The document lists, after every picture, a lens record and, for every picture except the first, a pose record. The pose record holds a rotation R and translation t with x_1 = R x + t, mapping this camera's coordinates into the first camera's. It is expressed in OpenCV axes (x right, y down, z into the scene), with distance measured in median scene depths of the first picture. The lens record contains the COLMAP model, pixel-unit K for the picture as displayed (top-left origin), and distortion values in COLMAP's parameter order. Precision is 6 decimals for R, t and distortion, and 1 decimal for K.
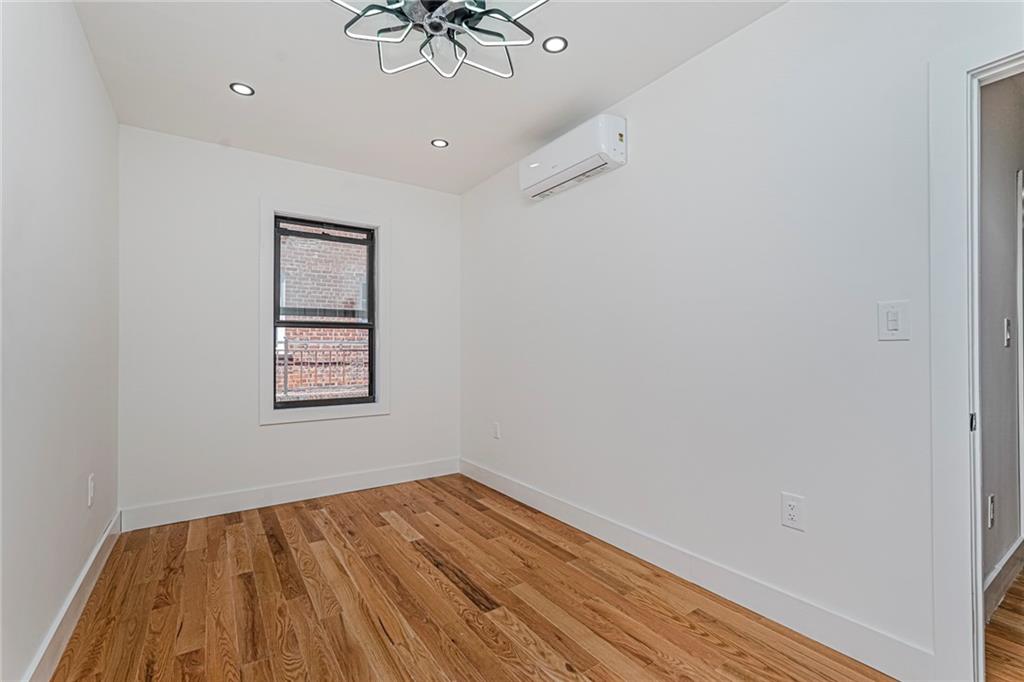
lens RADIAL K [[454.7, 0, 515.5], [0, 454.7, 346.8], [0, 0, 1]] dist [-0.000523, 0.006004]
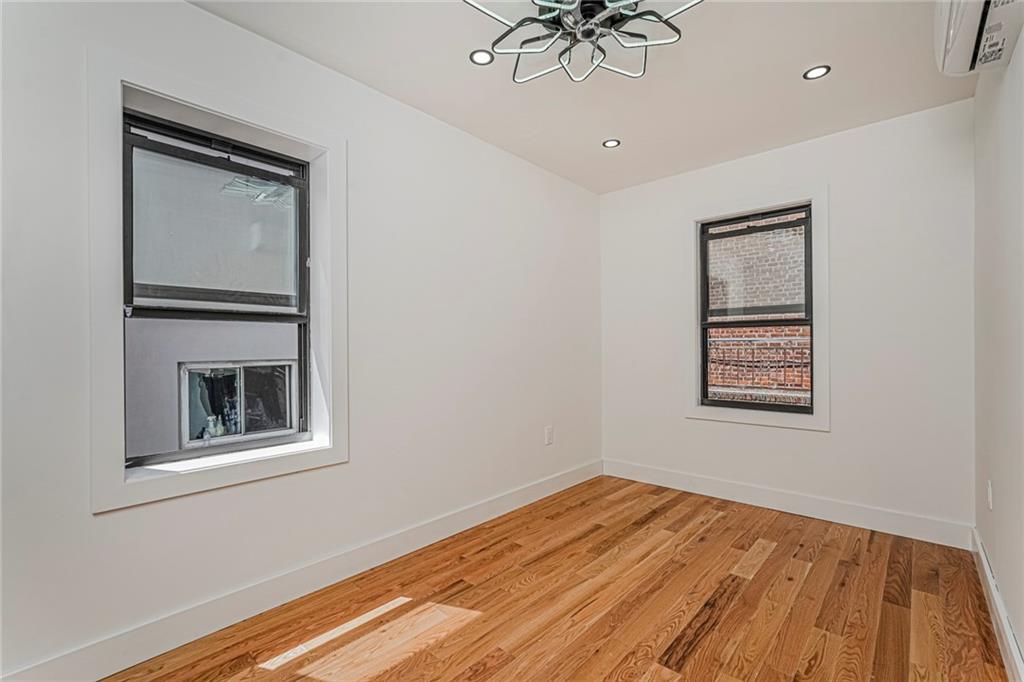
lens RADIAL K [[454.7, 0, 508.7], [0, 454.7, 342.0], [0, 0, 1]] dist [-0.000523, 0.006004]
pose [[0.230973, -0.010438, -0.972904, 0.470529], [0.011613, 0.999901, -0.007971, -0.009120], [0.972891, -0.009457, 0.231071, 0.357211]]
